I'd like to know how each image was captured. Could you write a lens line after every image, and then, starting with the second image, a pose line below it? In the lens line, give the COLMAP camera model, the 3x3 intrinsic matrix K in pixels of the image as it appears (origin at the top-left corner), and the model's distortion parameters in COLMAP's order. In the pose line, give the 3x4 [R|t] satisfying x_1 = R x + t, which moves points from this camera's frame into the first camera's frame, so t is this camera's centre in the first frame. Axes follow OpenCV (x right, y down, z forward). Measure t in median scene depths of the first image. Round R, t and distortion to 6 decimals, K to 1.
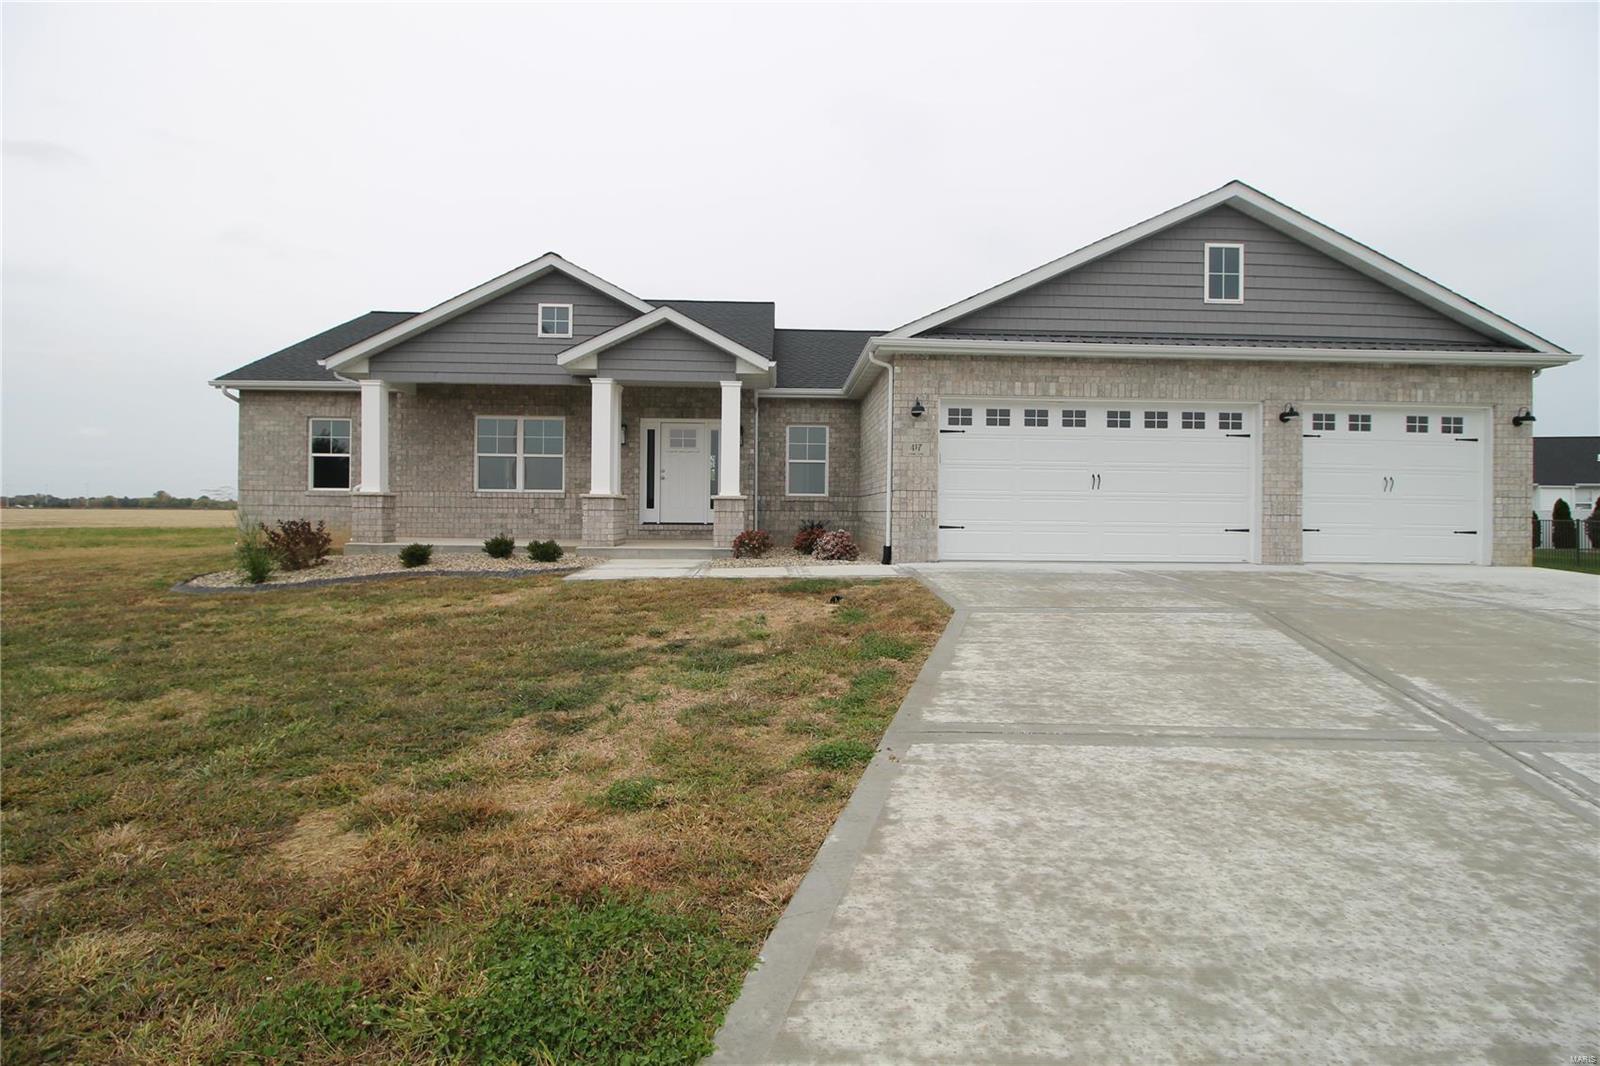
lens RADIAL K [[751.9, 0, 804.7], [0, 751.9, 510.7], [0, 0, 1]] dist [0.001617, -0.014093]
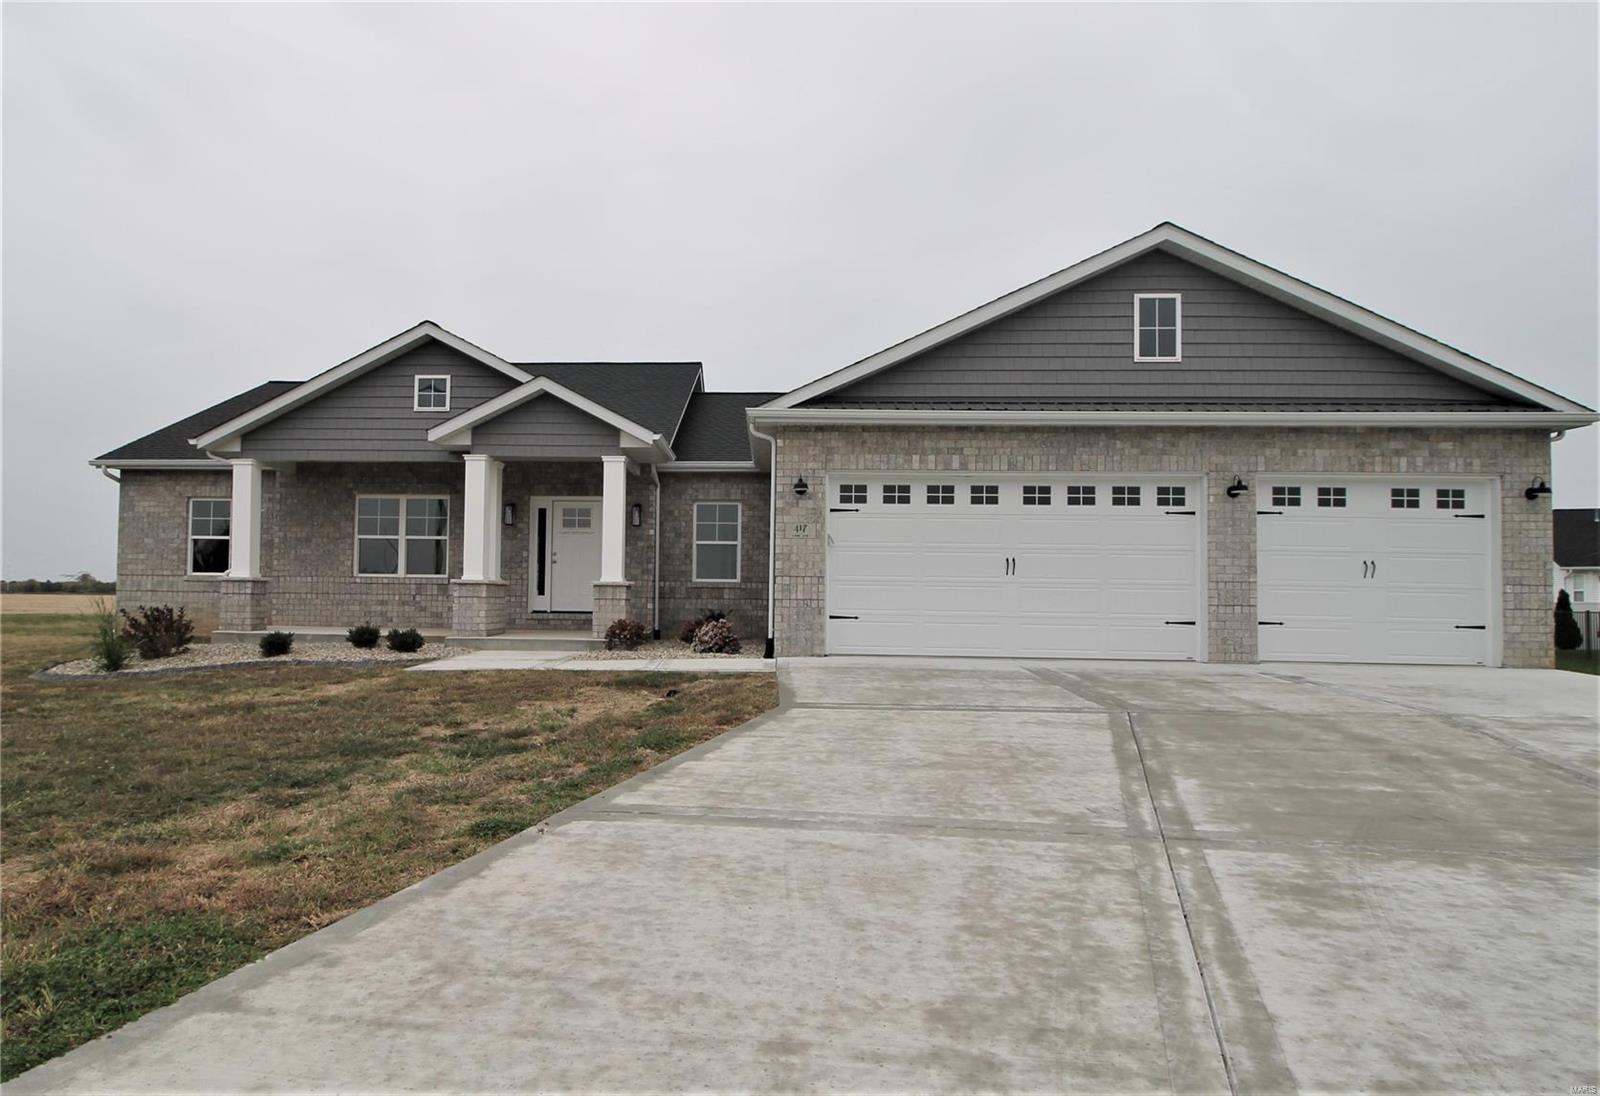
lens RADIAL K [[902.5, 0, 723.6], [0, 902.5, 572.7], [0, 0, 1]] dist [-0.005105, -0.002346]
pose [[0.995447, 0.000705, -0.095311, 0.154025], [-0.003431, 0.999590, -0.028439, -0.000190], [0.095252, 0.028636, 0.995041, -0.079838]]
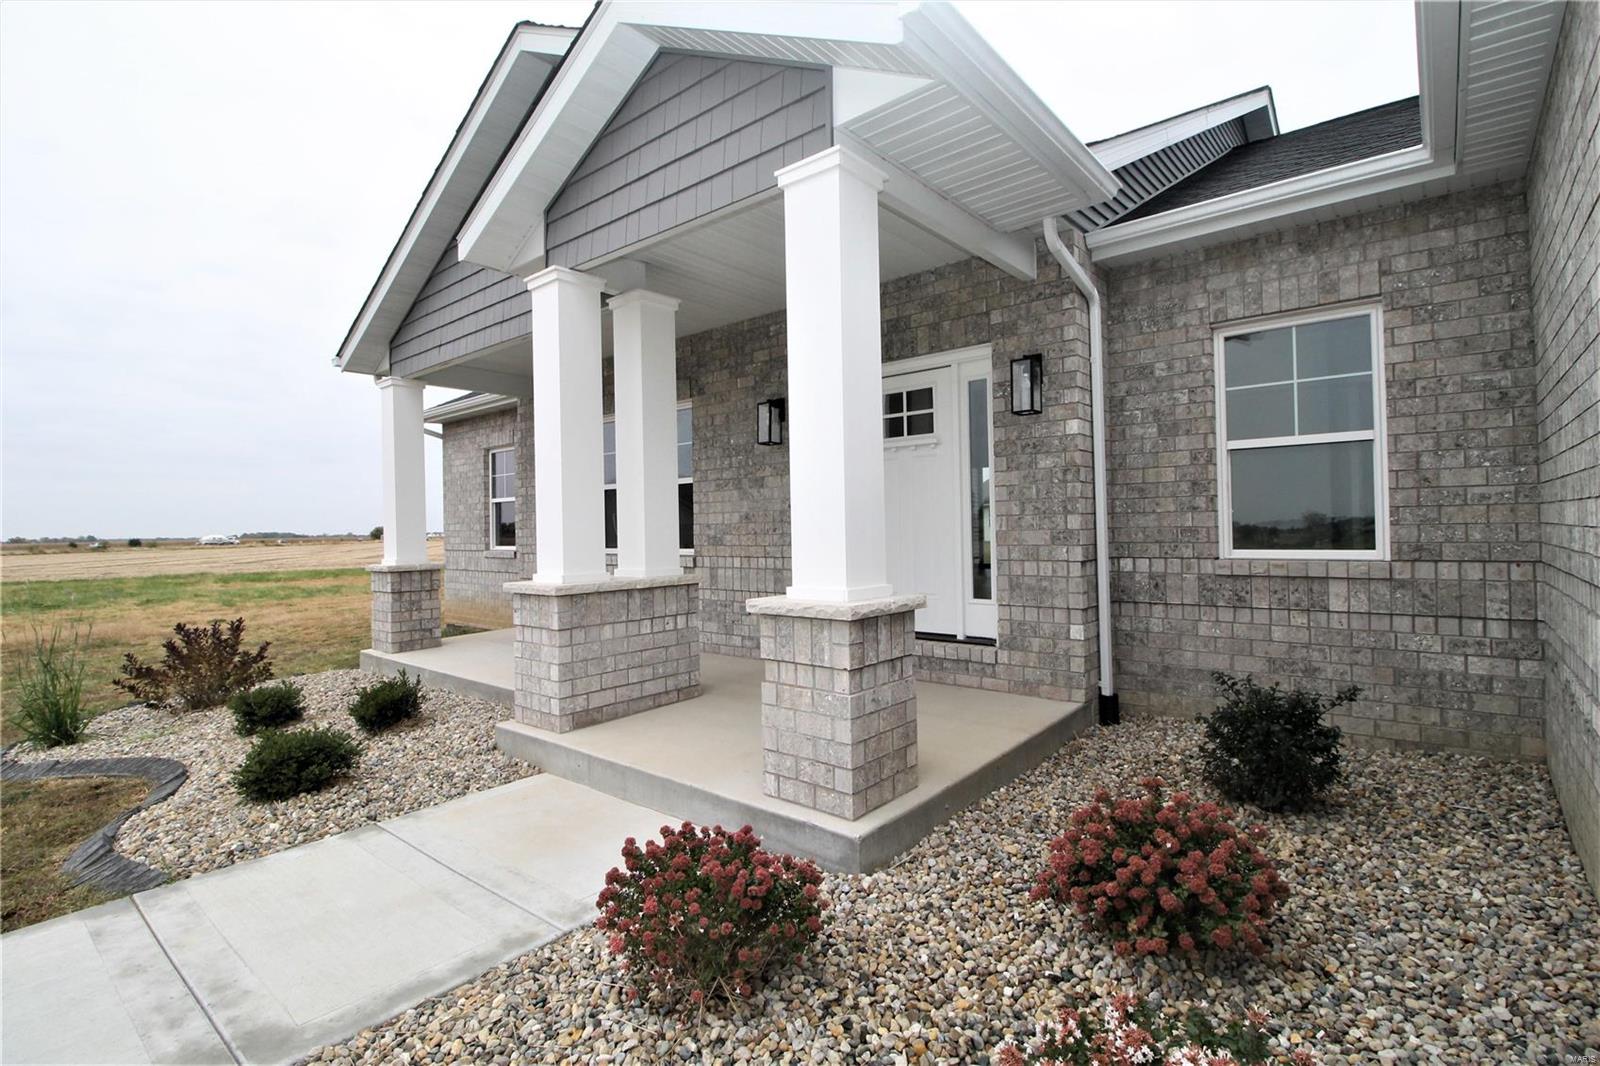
lens RADIAL K [[751.9, 0, 804.7], [0, 751.9, 510.7], [0, 0, 1]] dist [0.001617, -0.014093]
pose [[0.738655, -0.039197, -0.672943, 0.078856], [0.026466, 0.999225, -0.029152, -0.047363], [0.673564, 0.003723, 0.739119, 0.891005]]
